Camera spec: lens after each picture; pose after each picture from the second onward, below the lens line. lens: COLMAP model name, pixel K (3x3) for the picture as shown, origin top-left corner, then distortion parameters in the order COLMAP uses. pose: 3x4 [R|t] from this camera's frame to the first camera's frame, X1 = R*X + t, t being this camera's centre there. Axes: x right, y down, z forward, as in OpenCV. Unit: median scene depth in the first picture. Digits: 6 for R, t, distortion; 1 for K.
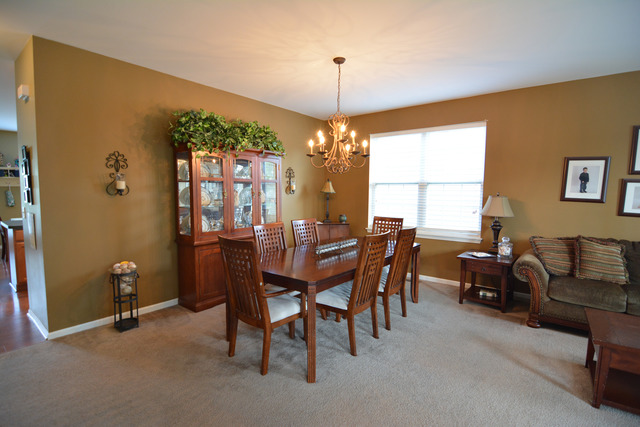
lens RADIAL K [[308.2, 0, 320.3], [0, 308.2, 216.0], [0, 0, 1]] dist [-0.017424, -0.002647]
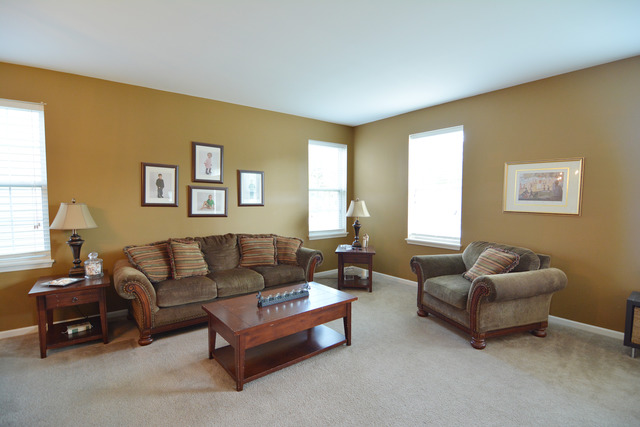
lens RADIAL K [[308.2, 0, 320.3], [0, 308.2, 215.0], [0, 0, 1]] dist [-0.017424, -0.002647]
pose [[0.244196, -0.064376, 0.967587, -0.037873], [0.081995, 0.995591, 0.045546, -0.021492], [-0.966253, 0.068216, 0.248398, 0.215332]]
